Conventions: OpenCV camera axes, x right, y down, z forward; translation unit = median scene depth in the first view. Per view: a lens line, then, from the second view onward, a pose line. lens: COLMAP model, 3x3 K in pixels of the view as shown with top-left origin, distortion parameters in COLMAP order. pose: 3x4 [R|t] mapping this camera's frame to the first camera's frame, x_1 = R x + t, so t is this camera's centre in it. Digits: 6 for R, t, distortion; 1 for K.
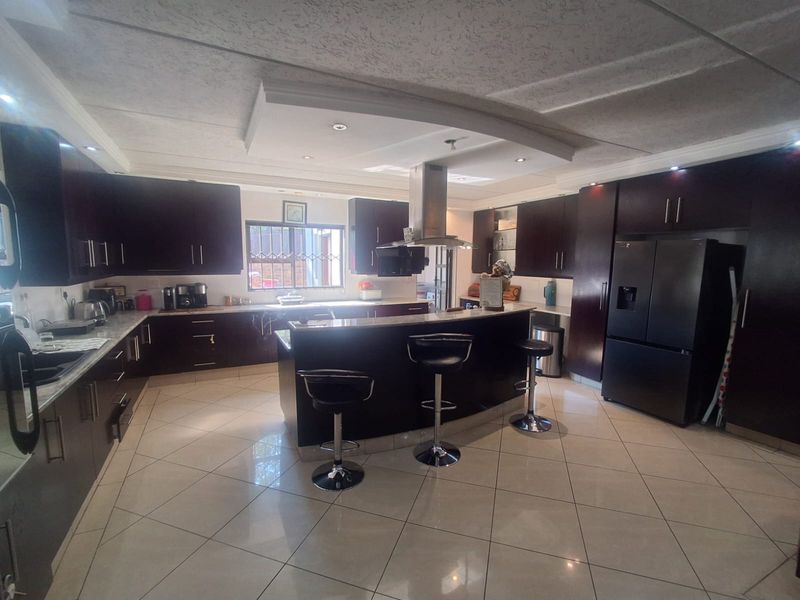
lens RADIAL K [[362.6, 0, 396.1], [0, 362.6, 298.1], [0, 0, 1]] dist [-0.005480, 0.000454]
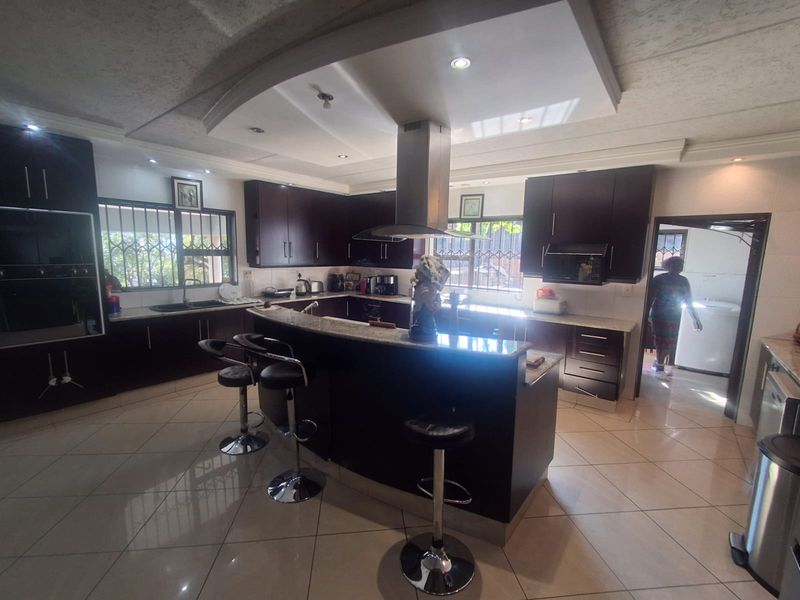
lens RADIAL K [[362.6, 0, 404.4], [0, 362.6, 301.6], [0, 0, 1]] dist [-0.005480, 0.000454]
pose [[0.430235, 0.120534, -0.894634, 0.536447], [-0.113568, 0.990399, 0.078821, -0.050696], [0.895545, 0.067690, 0.439793, 0.479781]]
